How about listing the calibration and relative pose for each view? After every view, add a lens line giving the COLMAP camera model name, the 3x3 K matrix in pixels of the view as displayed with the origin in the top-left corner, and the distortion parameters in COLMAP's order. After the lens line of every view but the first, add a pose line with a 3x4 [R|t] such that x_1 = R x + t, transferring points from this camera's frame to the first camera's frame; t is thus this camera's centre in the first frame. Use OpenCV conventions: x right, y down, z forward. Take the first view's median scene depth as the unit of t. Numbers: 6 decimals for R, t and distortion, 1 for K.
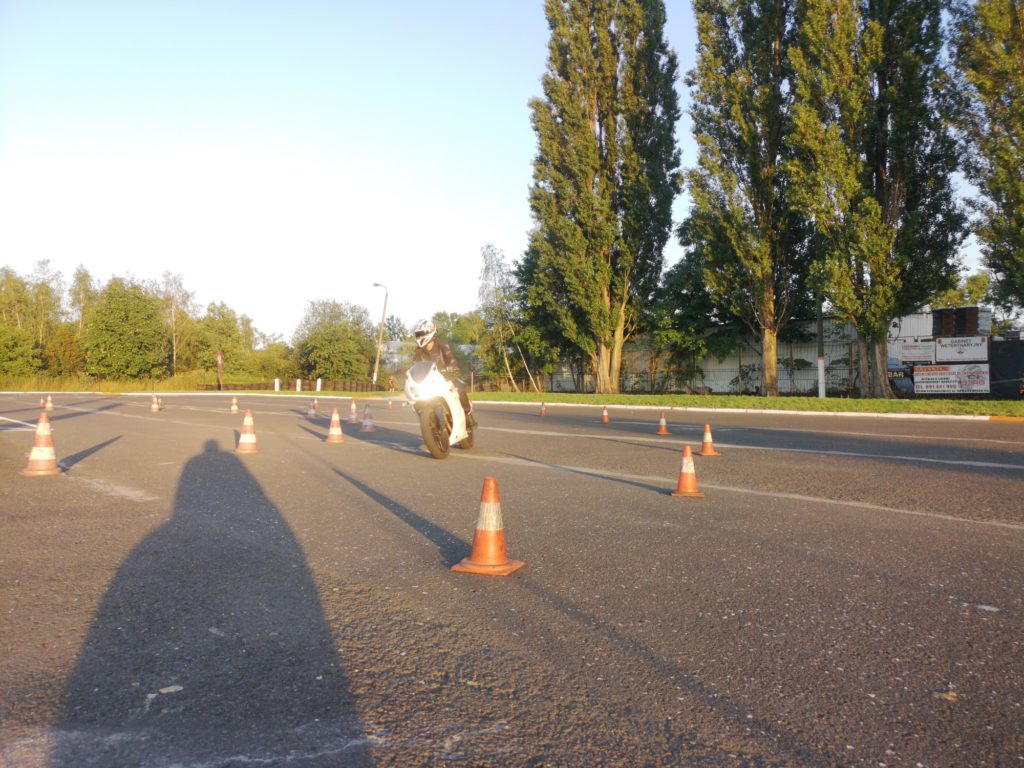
lens RADIAL K [[783.8, 0, 509.7], [0, 783.8, 384.7], [0, 0, 1]] dist [0.058520, -0.056586]
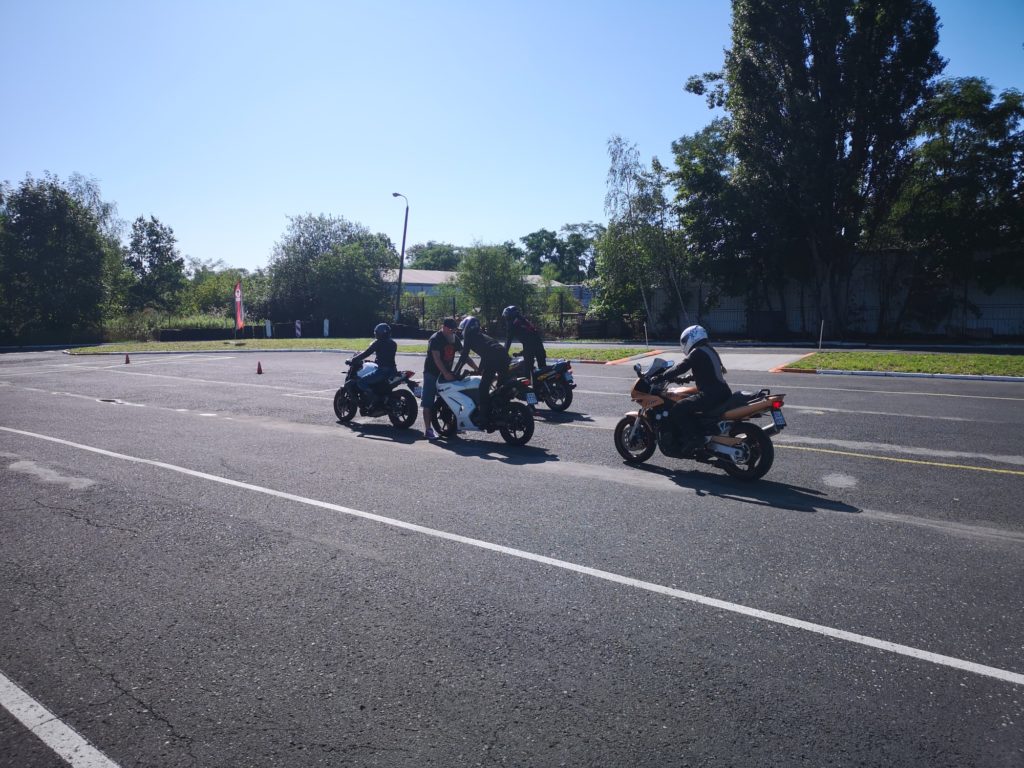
lens RADIAL K [[783.8, 0, 509.7], [0, 783.8, 384.7], [0, 0, 1]] dist [0.058520, -0.056586]
pose [[0.983007, -0.031710, 0.180810, -0.325112], [0.014519, 0.995312, 0.095622, -0.022360], [-0.182994, -0.091372, 0.978859, 0.328037]]
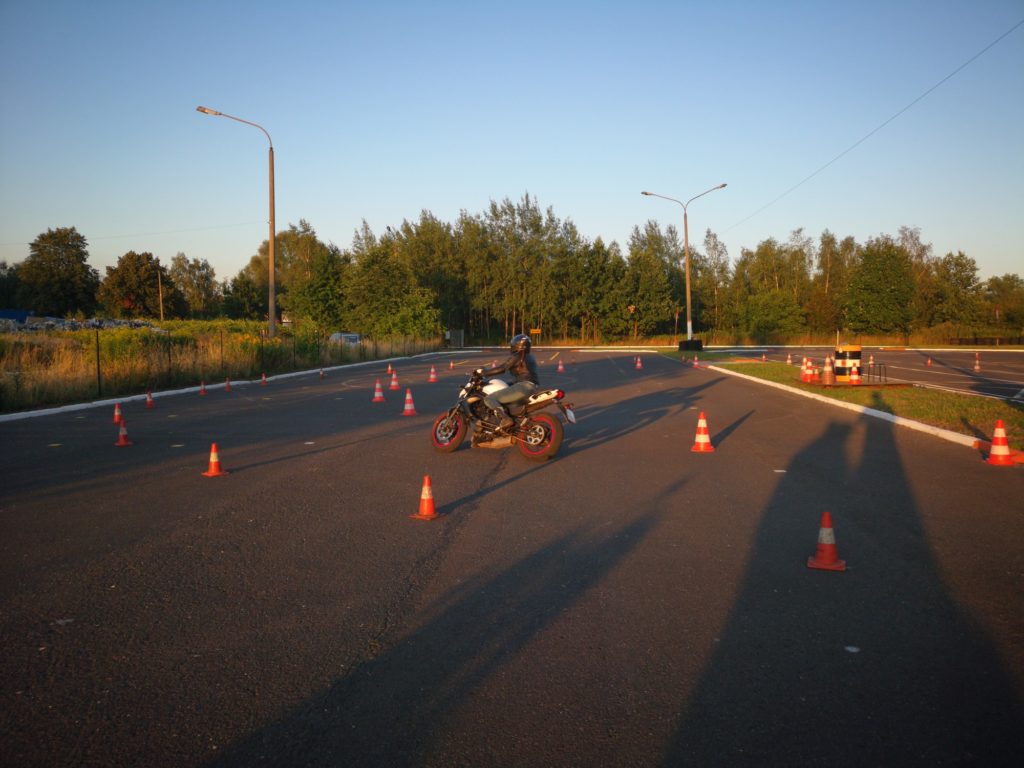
lens RADIAL K [[783.8, 0, 509.7], [0, 783.8, 384.7], [0, 0, 1]] dist [0.058520, -0.056586]
pose [[0.710658, 0.042200, -0.702271, -0.121841], [0.005428, 0.997841, 0.065454, -0.016419], [0.703517, -0.050327, 0.708894, -0.188274]]
